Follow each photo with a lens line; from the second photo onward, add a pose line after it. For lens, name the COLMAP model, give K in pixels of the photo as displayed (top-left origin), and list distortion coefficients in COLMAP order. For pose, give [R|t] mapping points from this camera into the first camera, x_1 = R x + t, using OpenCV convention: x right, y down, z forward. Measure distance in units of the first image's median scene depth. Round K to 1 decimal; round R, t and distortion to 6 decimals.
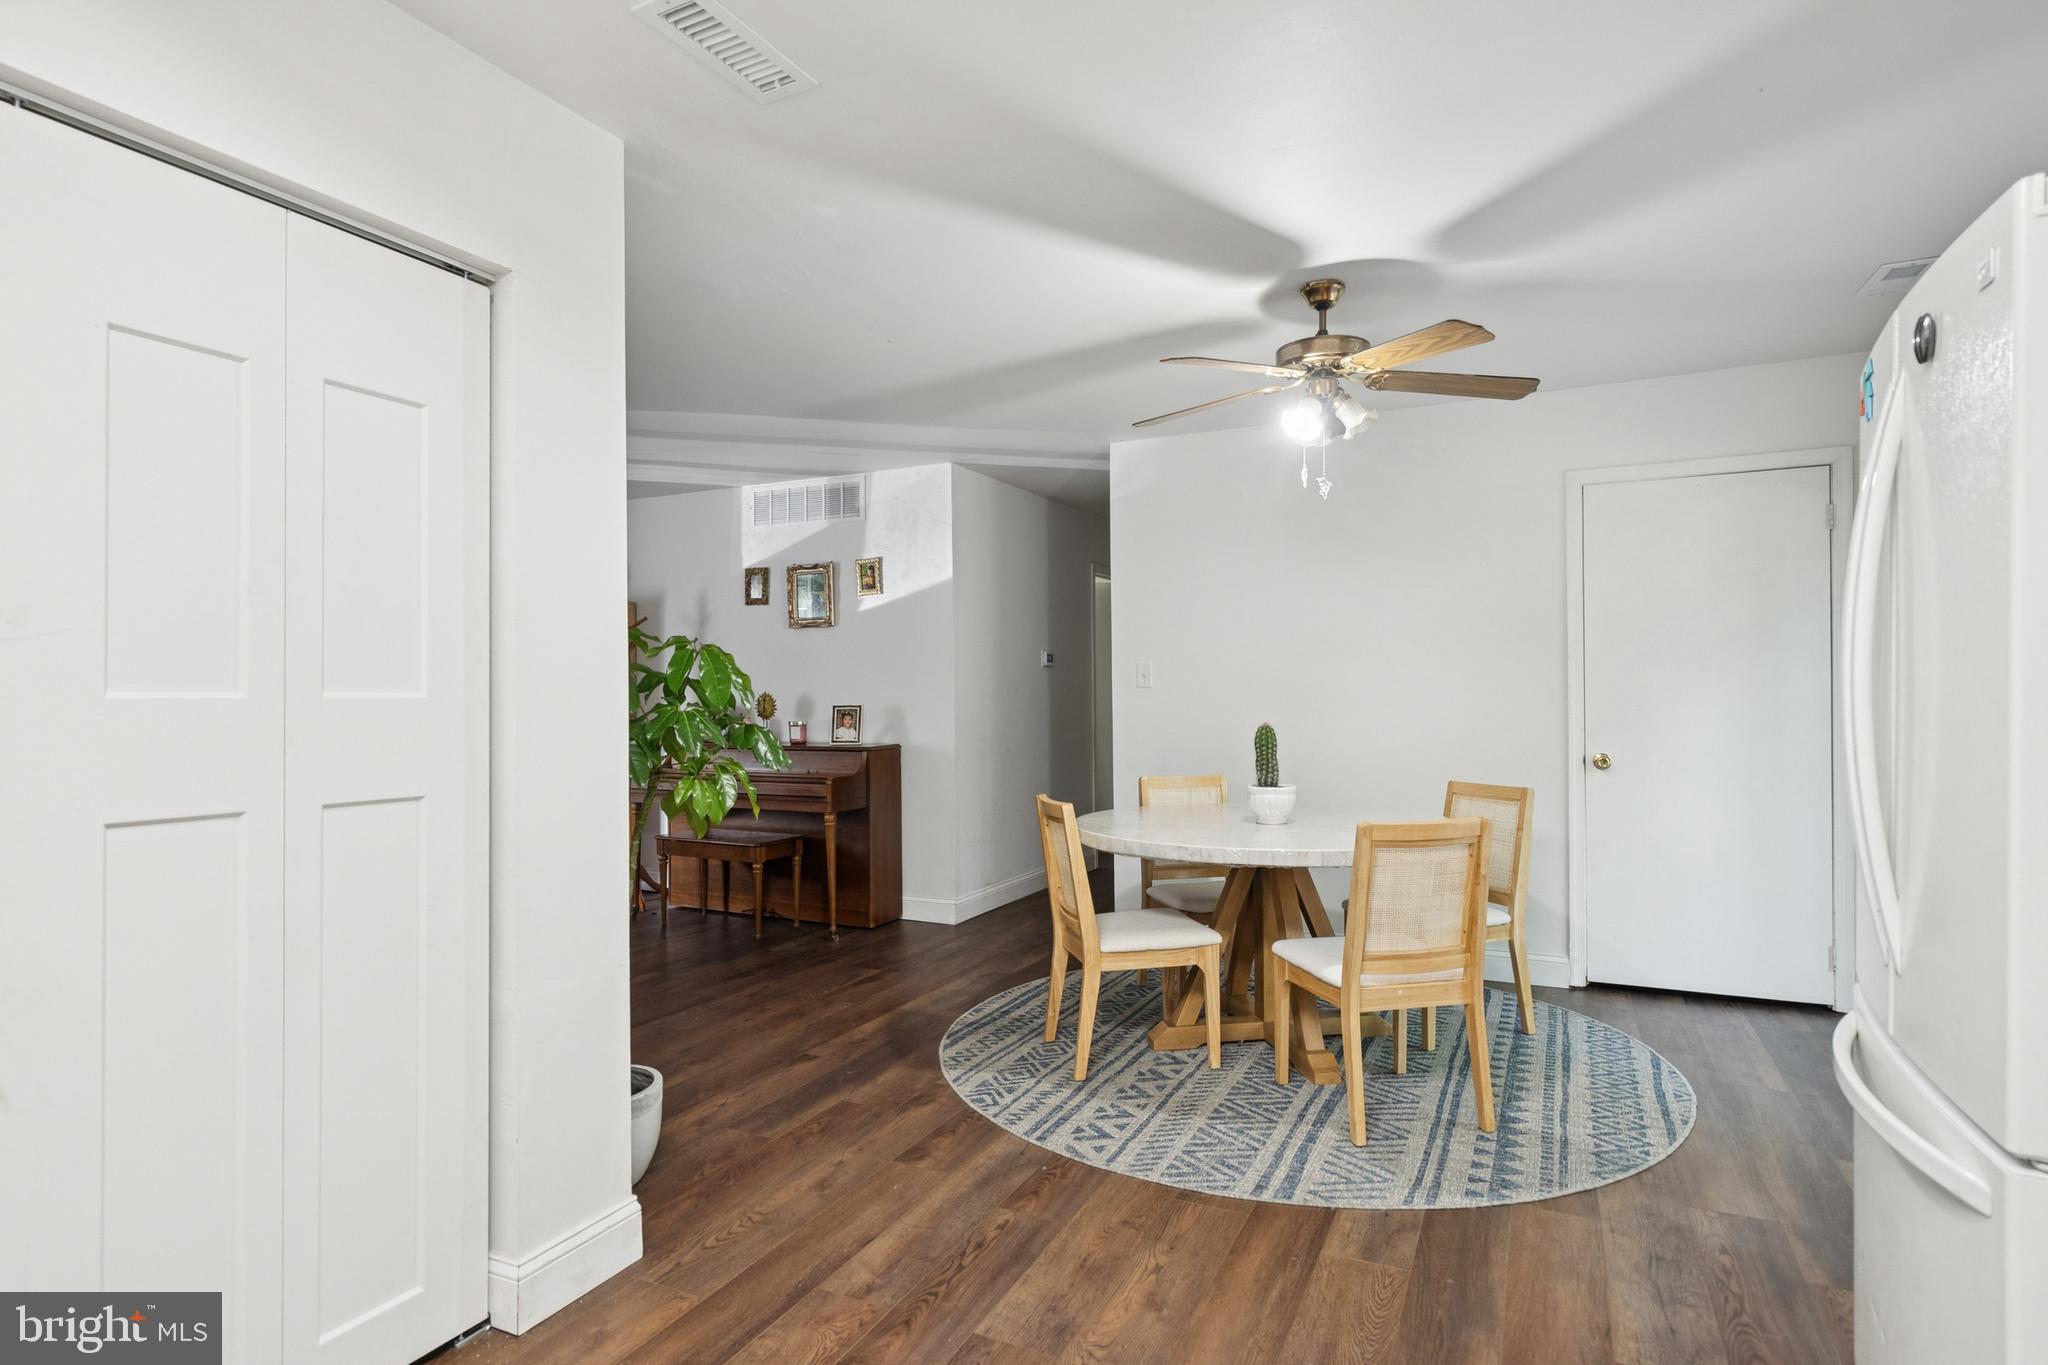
lens RADIAL K [[1065.6, 0, 1024.0], [0, 1065.6, 716.9], [0, 0, 1]] dist [-0.003007, -0.000521]
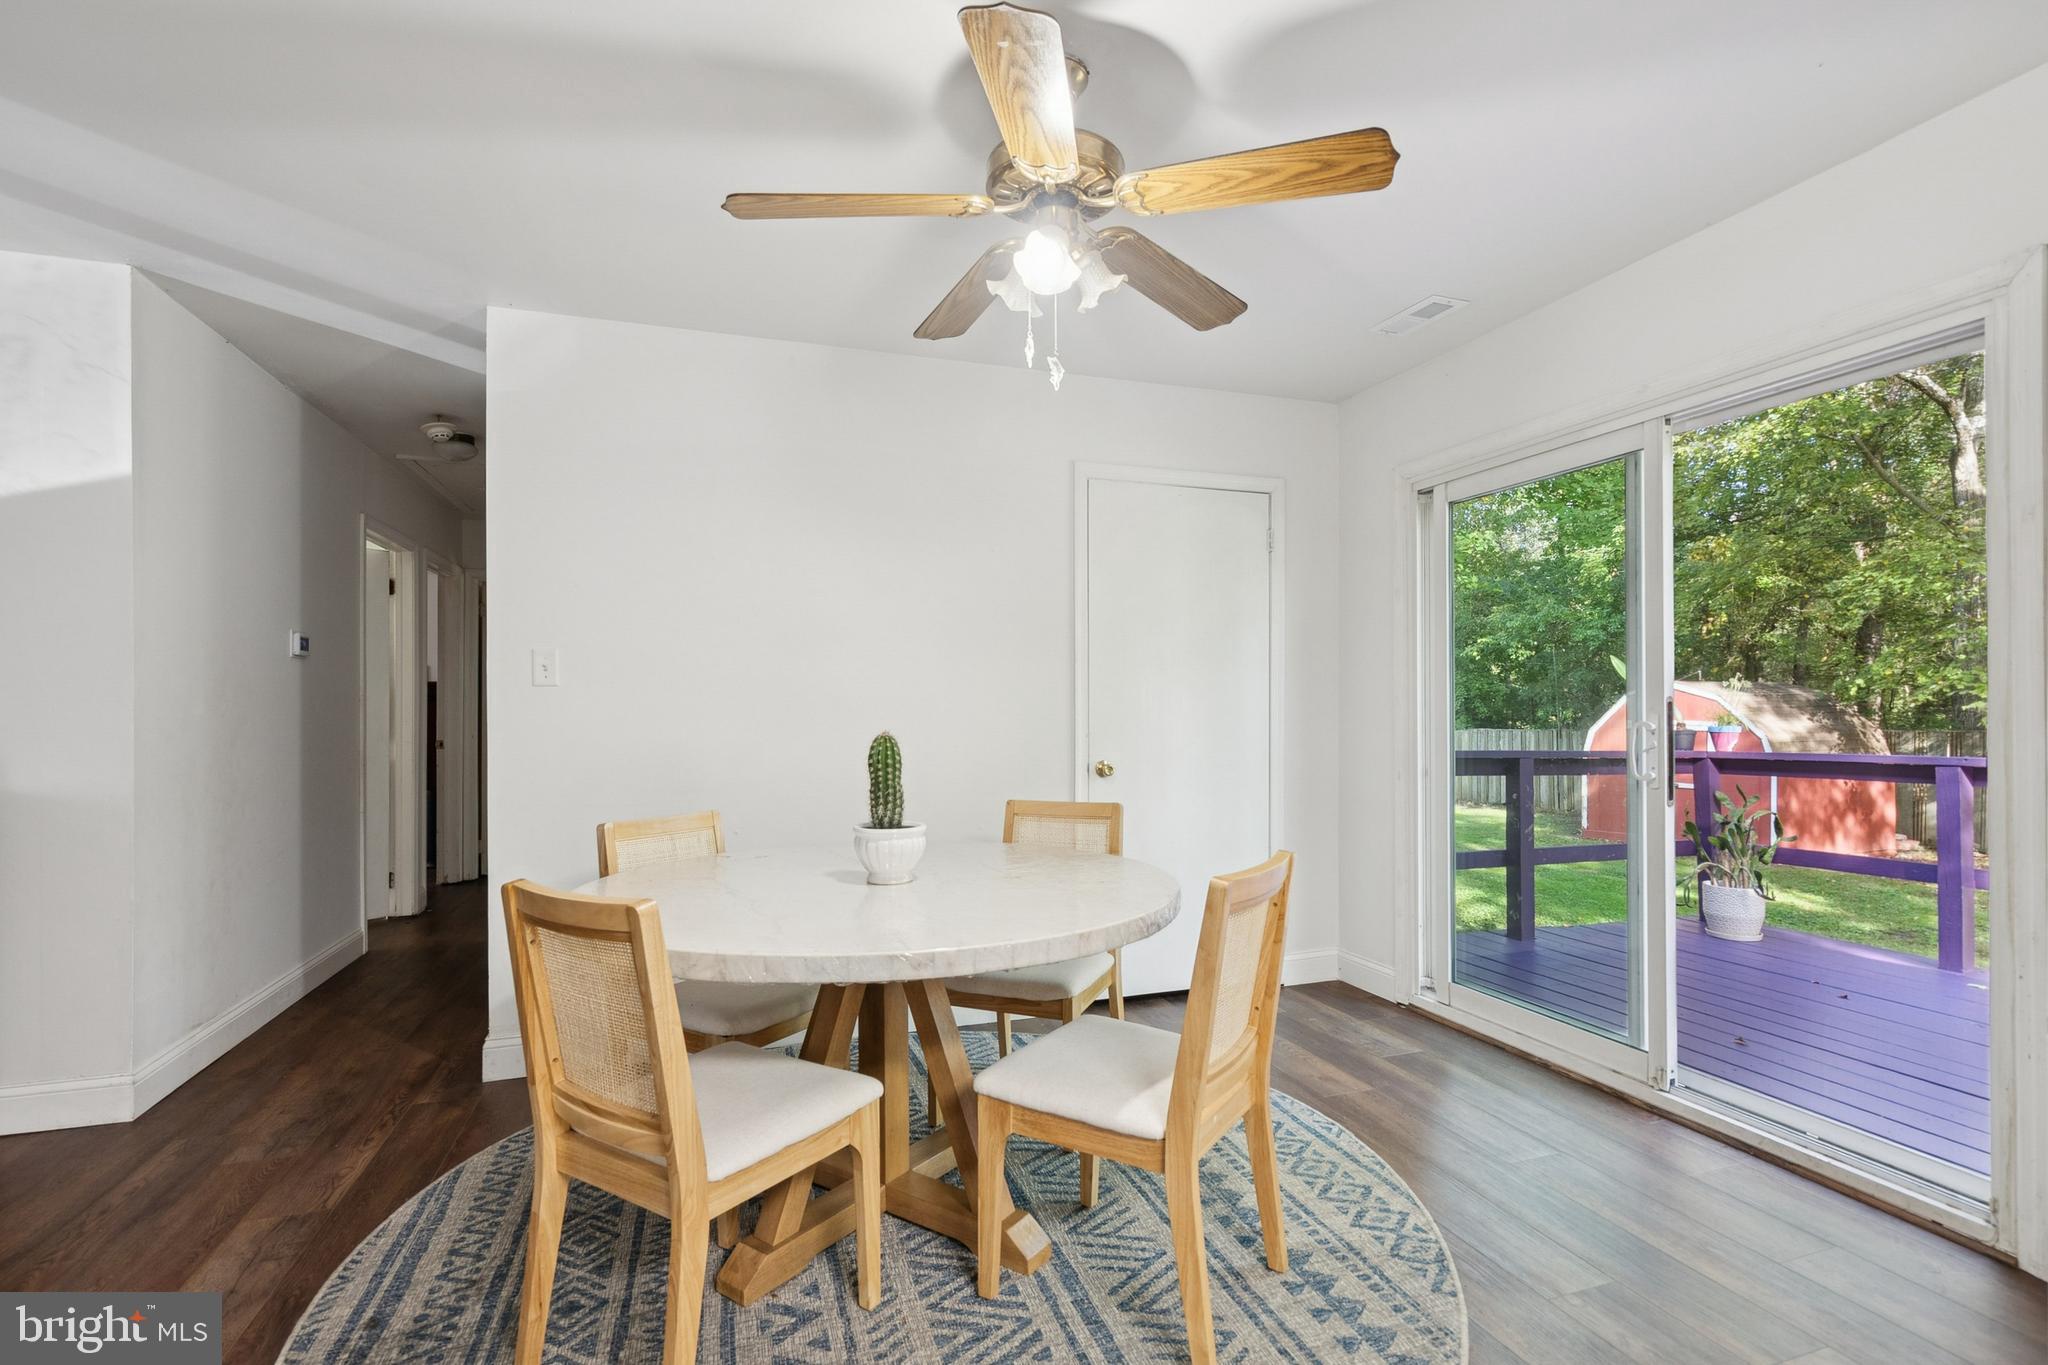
lens RADIAL K [[940.9, 0, 1026.5], [0, 940.9, 710.5], [0, 0, 1]] dist [-0.003824, -0.000902]
pose [[0.704852, 0.001948, 0.709352, -0.128788], [0.015357, 0.999720, -0.018005, 0.004131], [-0.709188, 0.023585, 0.704625, 0.527102]]
